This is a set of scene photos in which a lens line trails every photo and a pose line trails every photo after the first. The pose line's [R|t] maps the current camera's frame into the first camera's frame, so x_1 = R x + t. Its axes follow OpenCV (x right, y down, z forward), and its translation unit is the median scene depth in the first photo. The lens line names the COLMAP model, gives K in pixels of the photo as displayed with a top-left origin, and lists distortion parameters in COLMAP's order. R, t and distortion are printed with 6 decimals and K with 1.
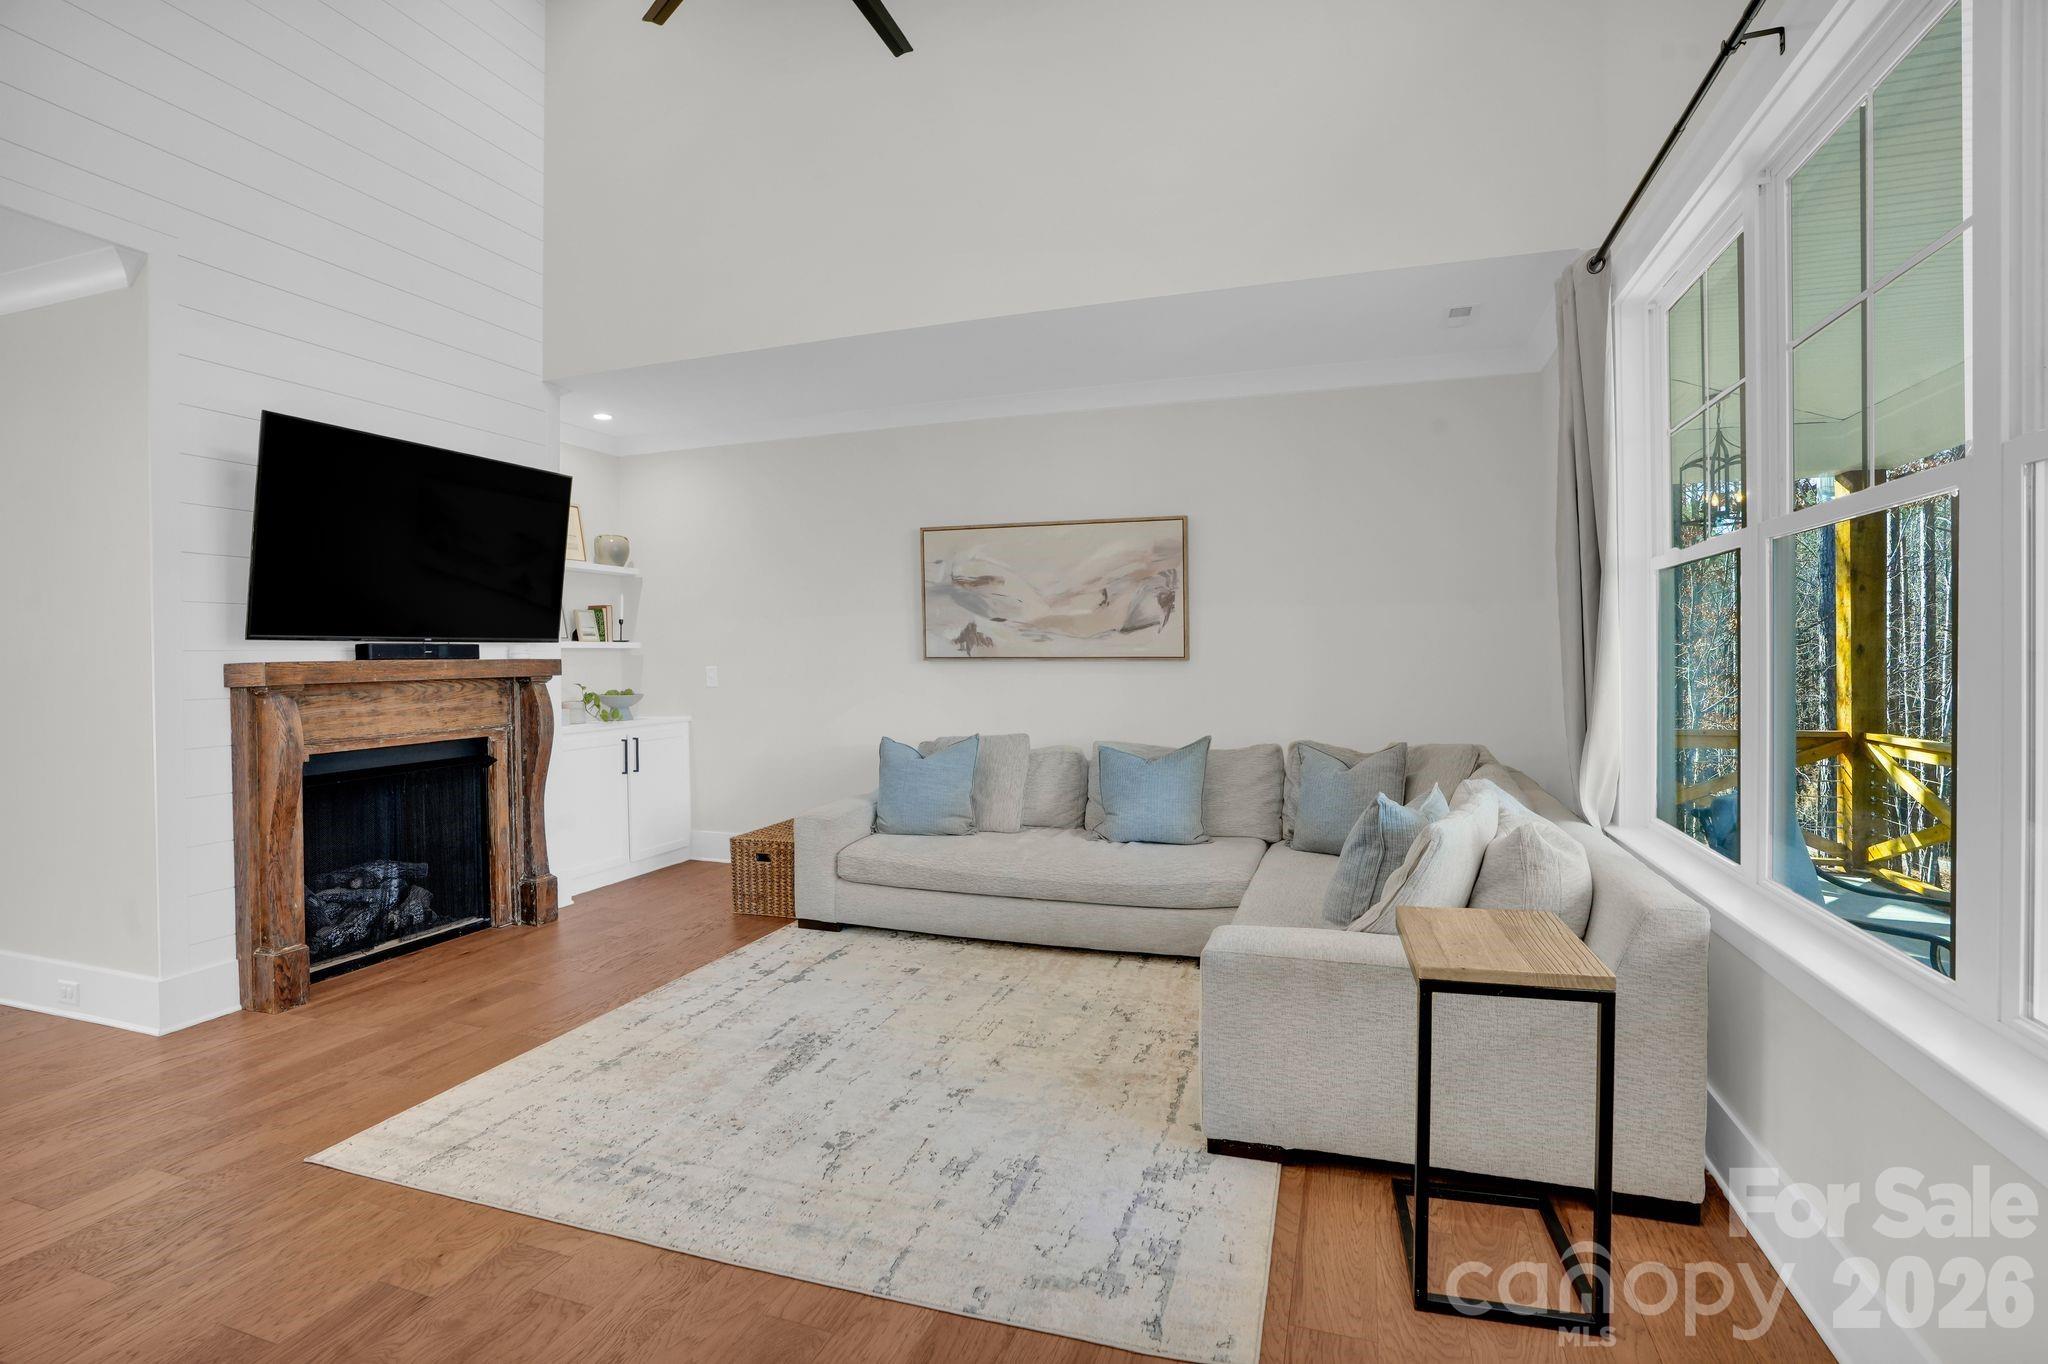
lens RADIAL K [[964.8, 0, 1032.3], [0, 964.8, 667.0], [0, 0, 1]] dist [-0.035108, 0.000253]
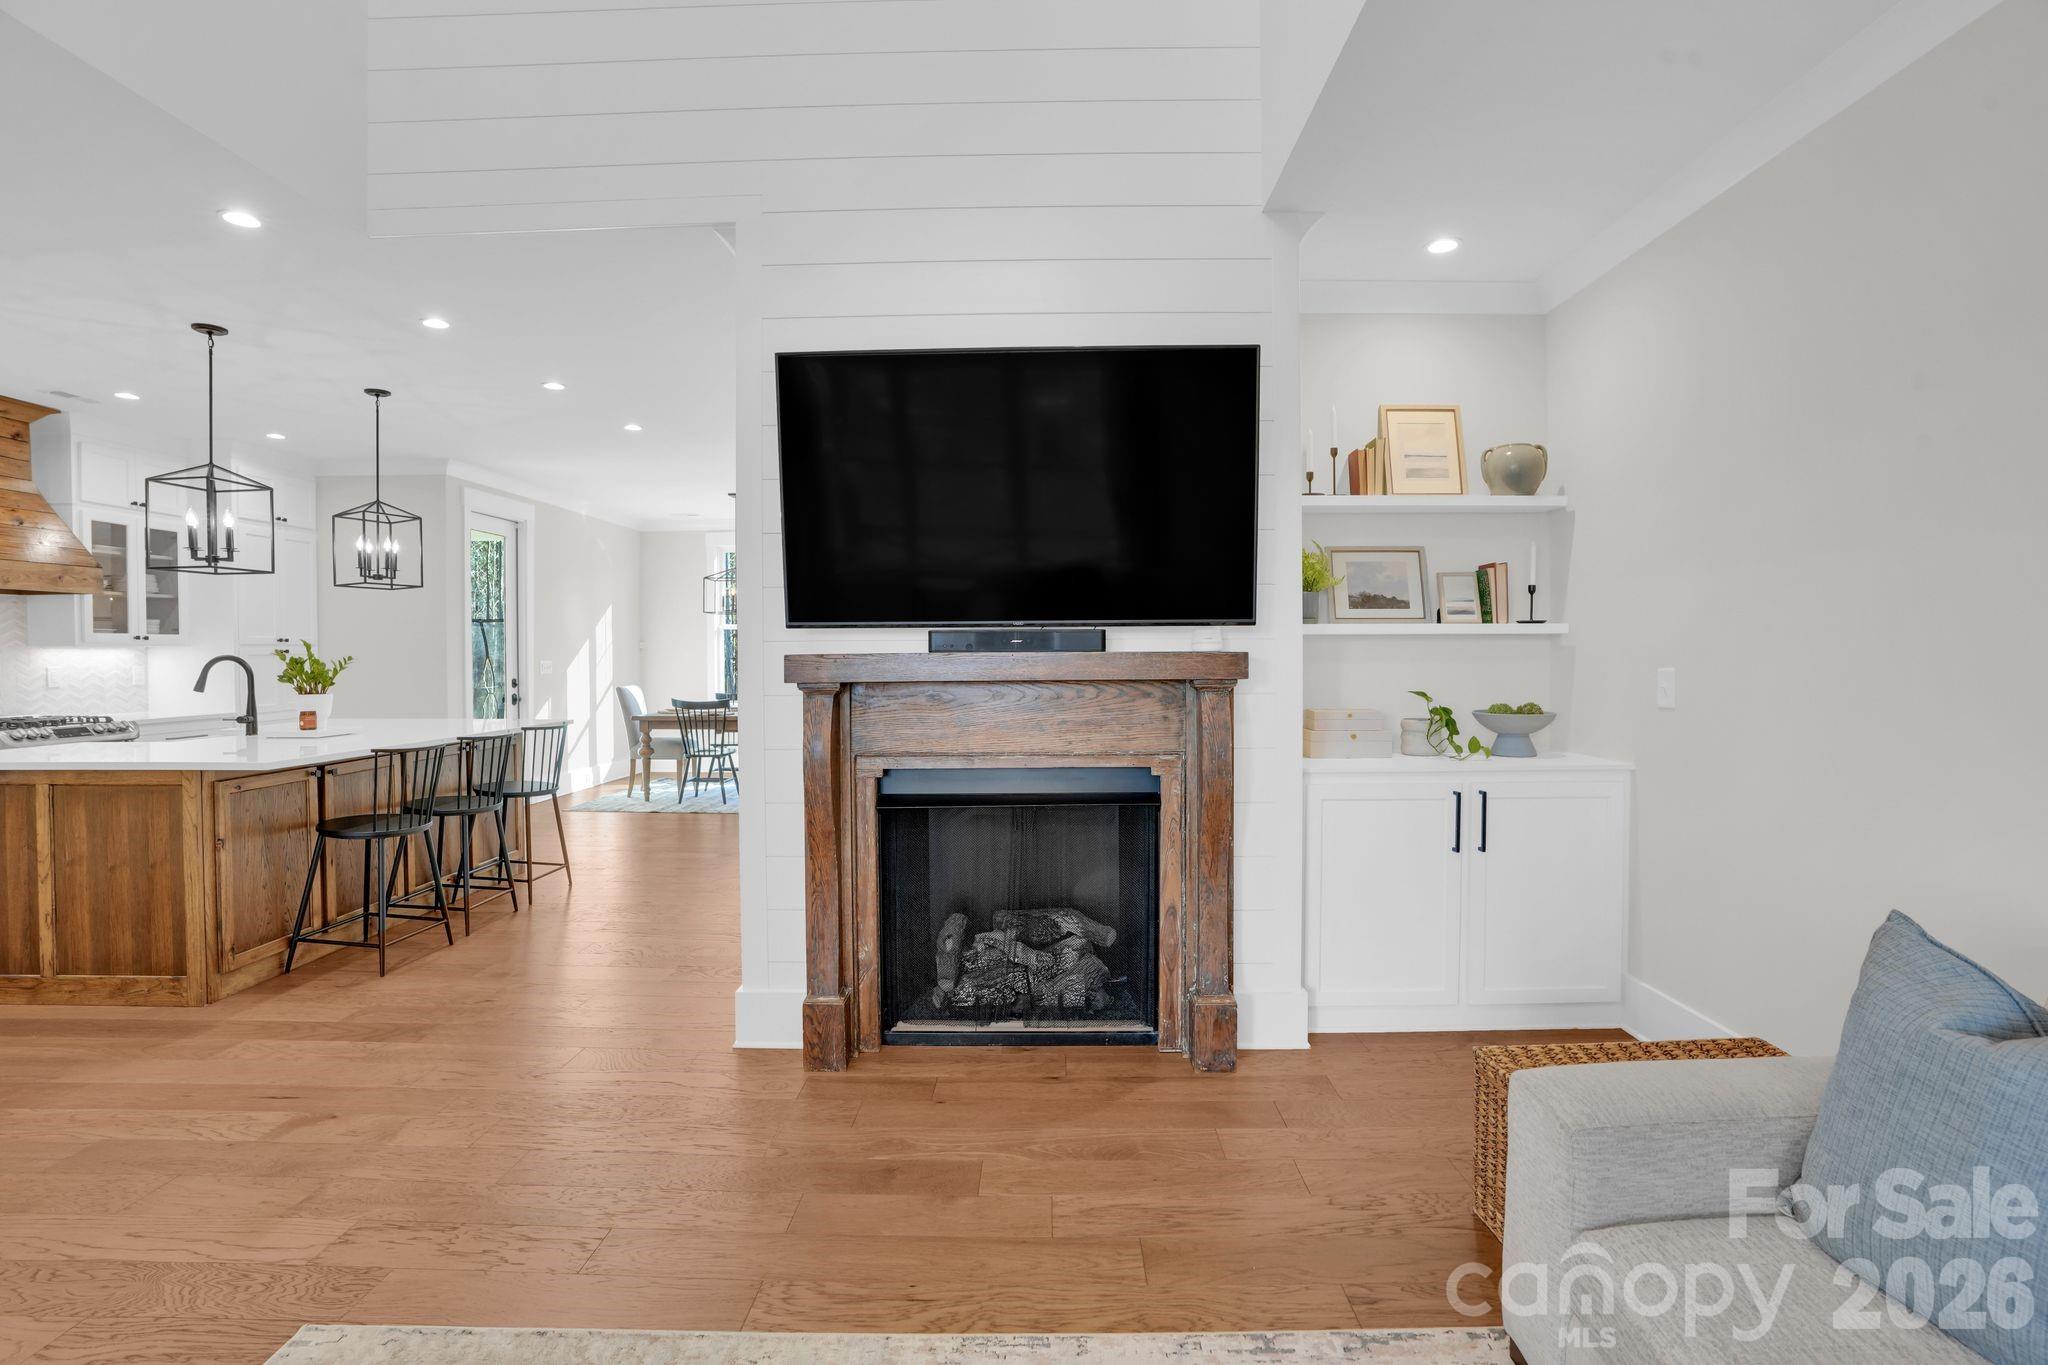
lens RADIAL K [[964.8, 0, 1032.3], [0, 964.8, 667.5], [0, 0, 1]] dist [-0.035108, 0.000253]
pose [[0.308708, 0.021366, -0.950917, 0.052858], [-0.010889, 0.999762, 0.018929, -0.009552], [0.951095, 0.004511, 0.308867, 0.743725]]
